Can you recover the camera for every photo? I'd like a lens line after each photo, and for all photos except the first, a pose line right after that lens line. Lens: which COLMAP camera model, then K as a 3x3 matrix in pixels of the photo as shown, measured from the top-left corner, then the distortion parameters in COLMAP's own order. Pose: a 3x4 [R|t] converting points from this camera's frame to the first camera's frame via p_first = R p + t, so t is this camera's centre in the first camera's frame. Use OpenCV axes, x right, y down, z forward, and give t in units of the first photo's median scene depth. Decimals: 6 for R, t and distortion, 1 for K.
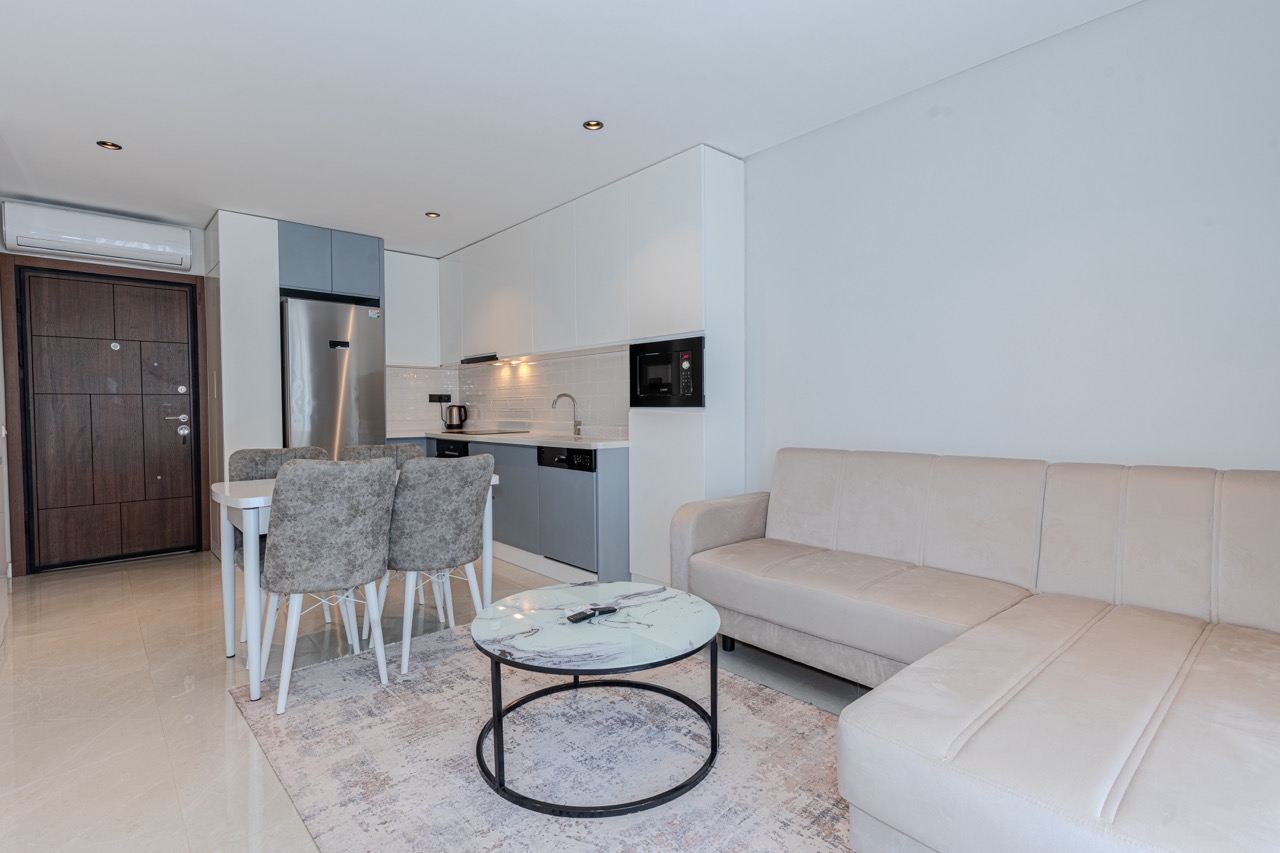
lens RADIAL K [[604.9, 0, 640.0], [0, 604.9, 426.5], [0, 0, 1]] dist [0.001791, 0.000290]
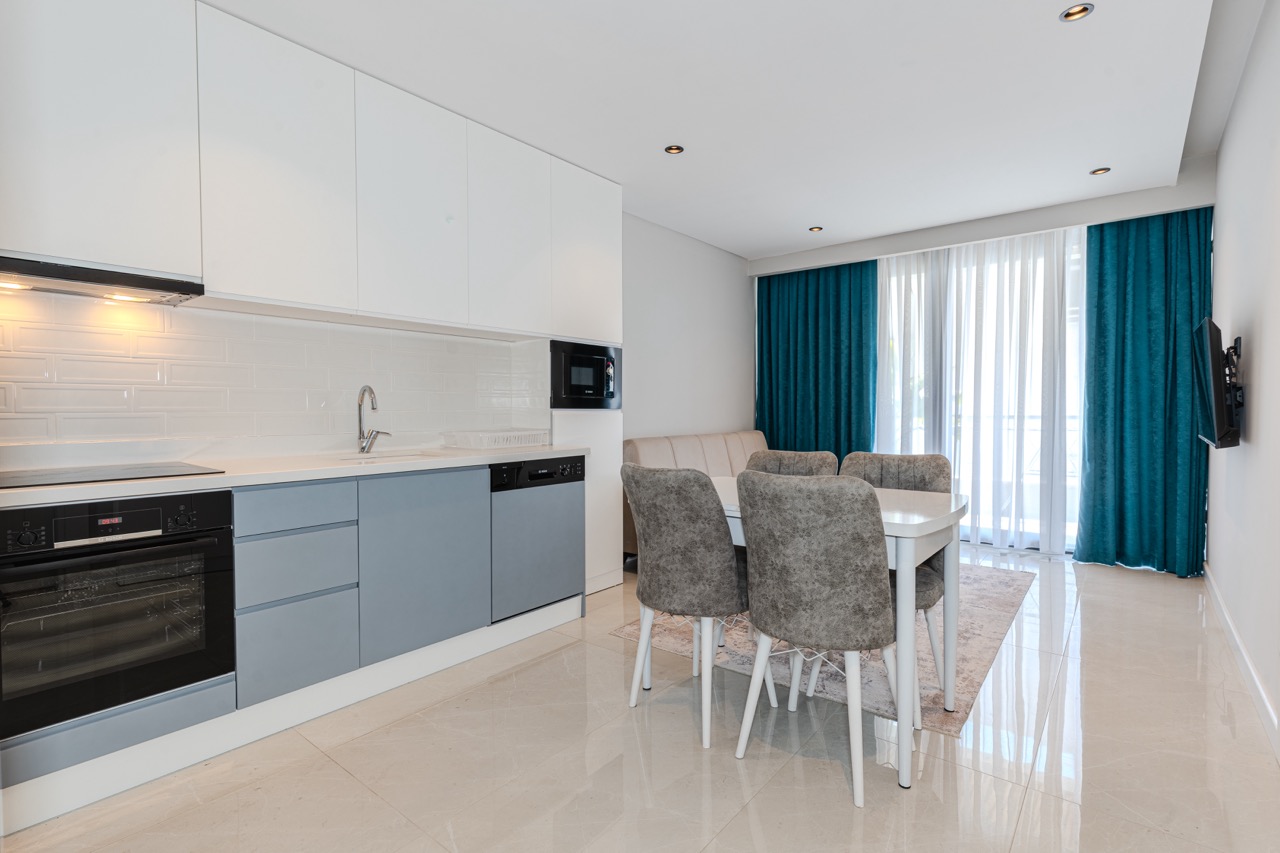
lens RADIAL K [[604.9, 0, 640.0], [0, 604.9, 426.5], [0, 0, 1]] dist [0.001791, 0.000290]
pose [[-0.149919, -0.020664, 0.988482, -1.046239], [0.036006, 0.999004, 0.026345, -0.026998], [-0.988042, 0.039541, -0.149026, 1.119920]]
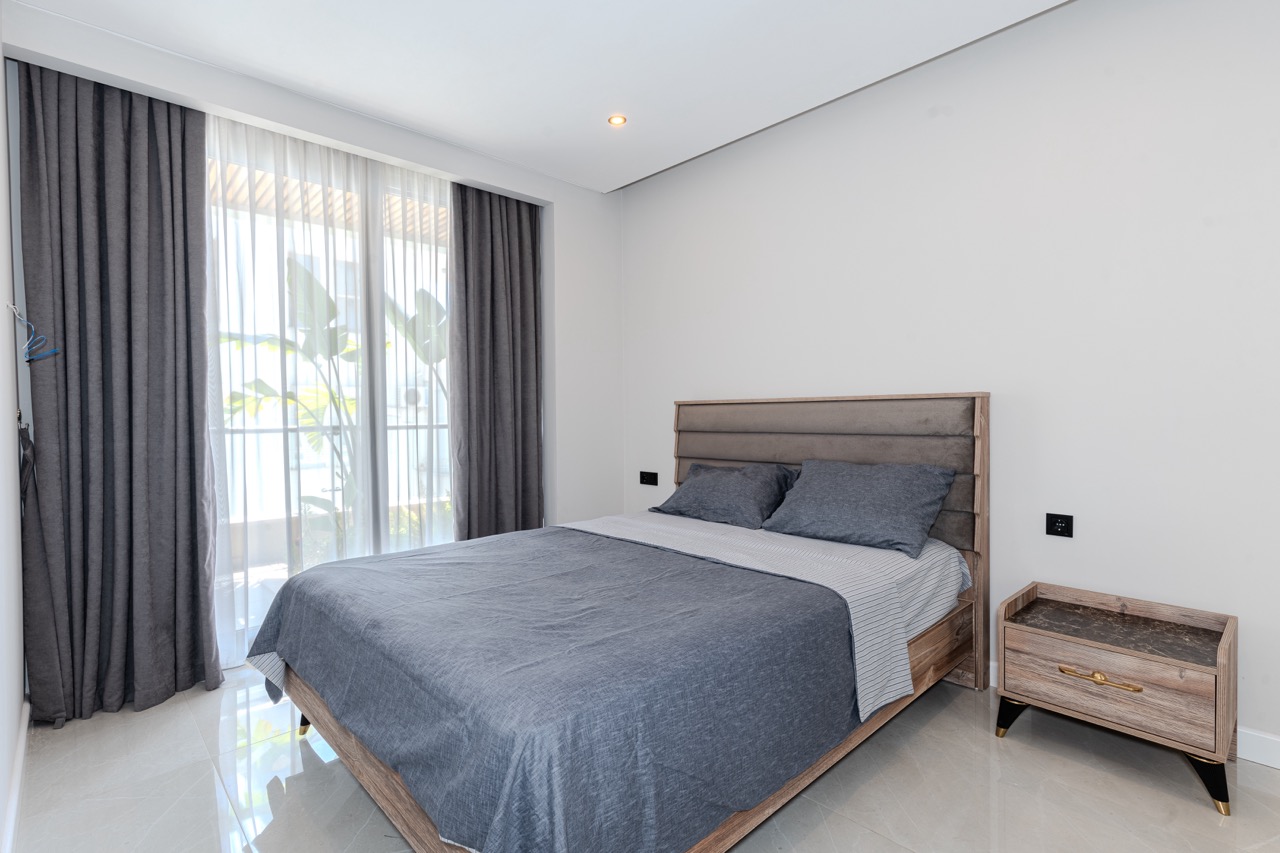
lens RADIAL K [[604.9, 0, 640.0], [0, 604.9, 426.5], [0, 0, 1]] dist [0.001791, 0.000290]
pose [[-0.999413, 0.011221, -0.032360, -0.189208], [0.009792, 0.998985, 0.043969, -0.023054], [0.032821, 0.043626, -0.998509, 0.964091]]
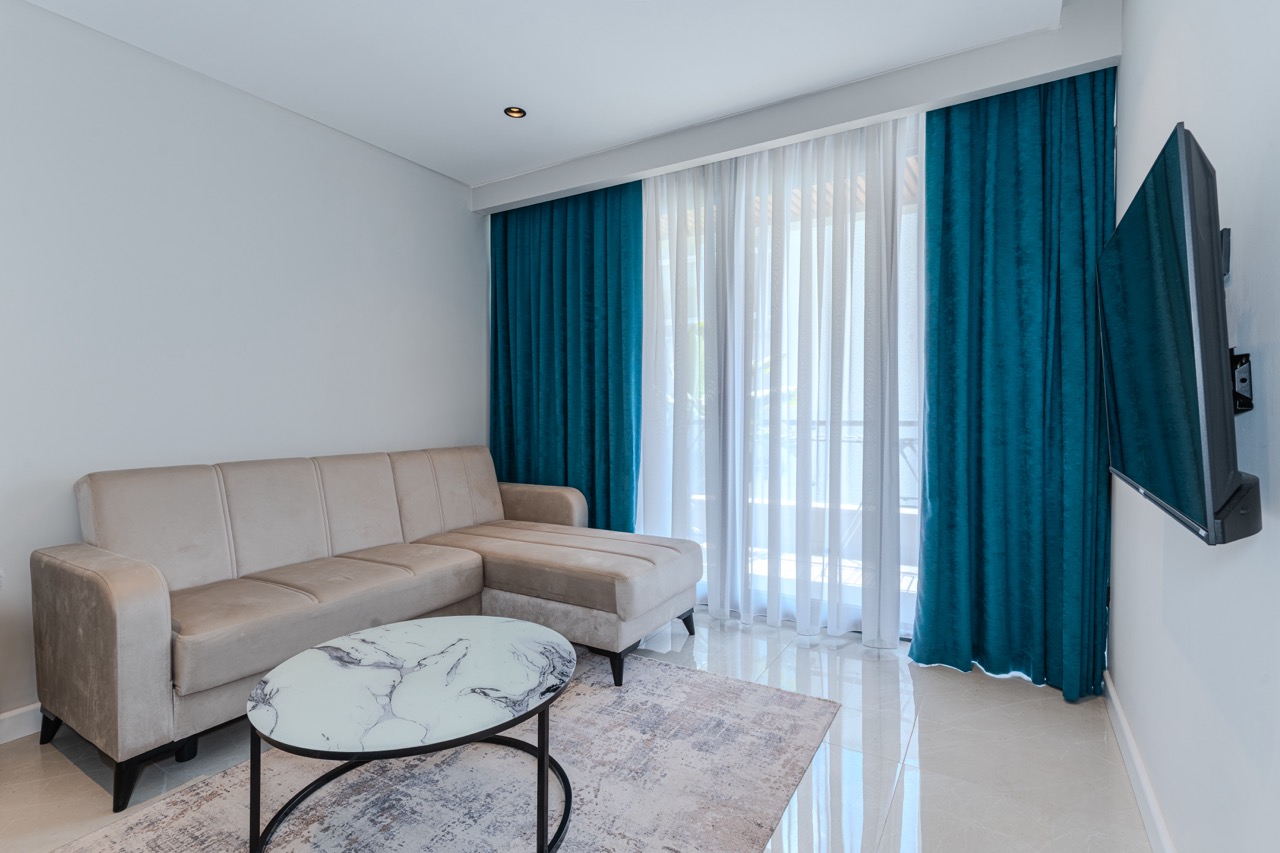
lens RADIAL K [[604.9, 0, 640.0], [0, 604.9, 426.5], [0, 0, 1]] dist [0.001791, 0.000290]
pose [[-0.287123, -0.015726, 0.957765, -0.551096], [0.035326, 0.999011, 0.026993, -0.012734], [-0.957242, 0.041585, -0.286284, 0.559953]]
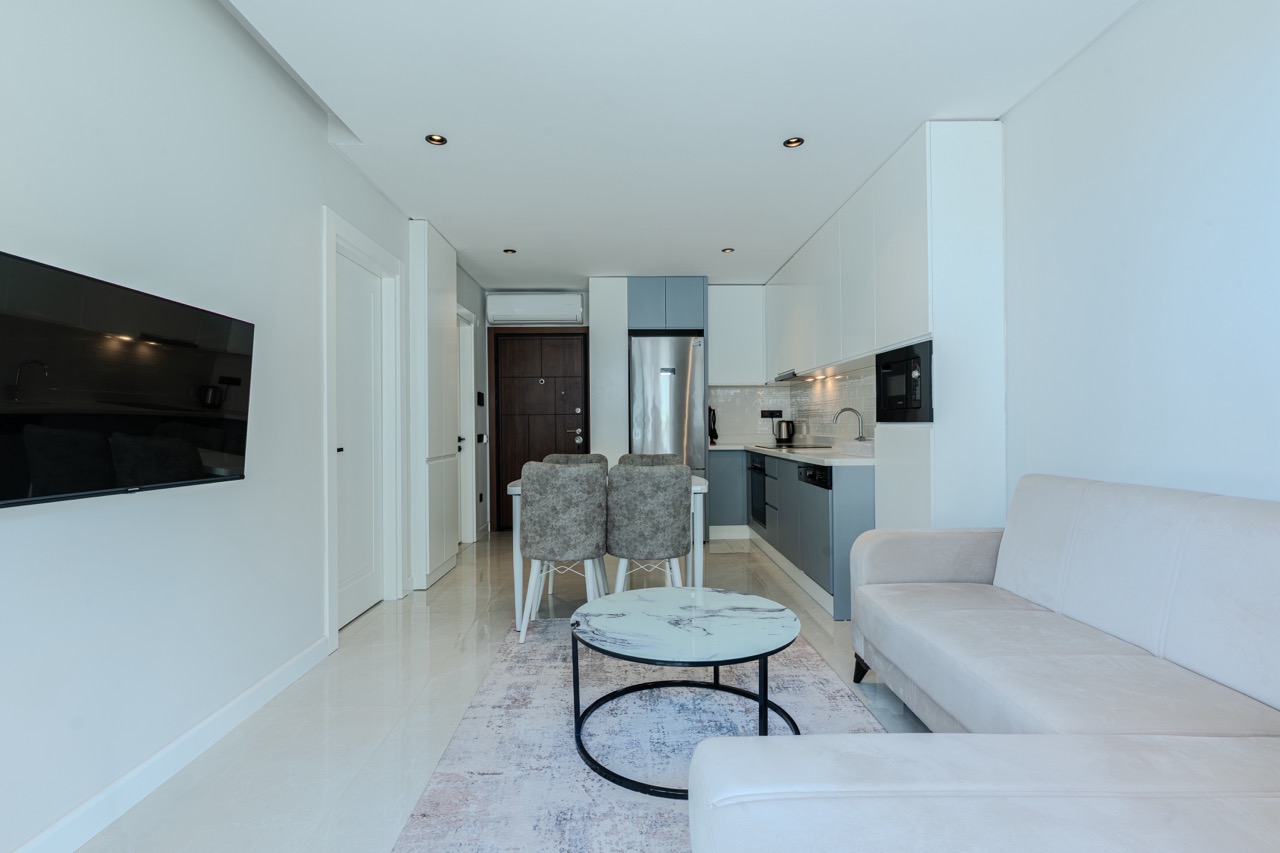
lens RADIAL K [[604.9, 0, 640.0], [0, 604.9, 426.5], [0, 0, 1]] dist [0.001791, 0.000290]
pose [[0.756083, 0.000987, -0.654475, 0.343064], [-0.016185, 0.999721, -0.017190, -0.004116], [0.654276, 0.023590, 0.755888, 0.073160]]
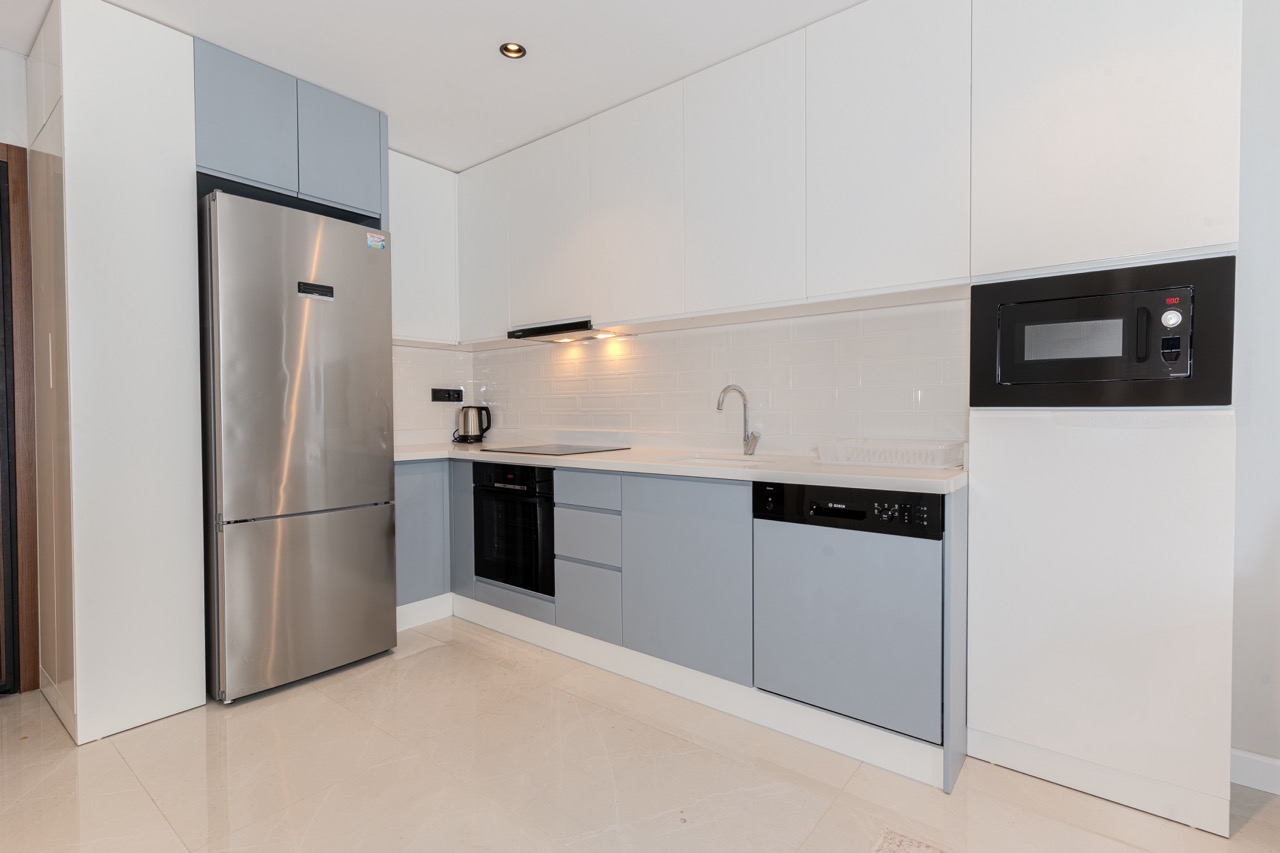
lens RADIAL K [[604.9, 0, 640.0], [0, 604.9, 426.5], [0, 0, 1]] dist [0.001791, 0.000290]
pose [[0.987283, -0.001434, 0.158969, -0.409883], [0.002670, 0.999968, -0.007561, -0.013672], [-0.158953, 0.007889, 0.987255, 0.584106]]
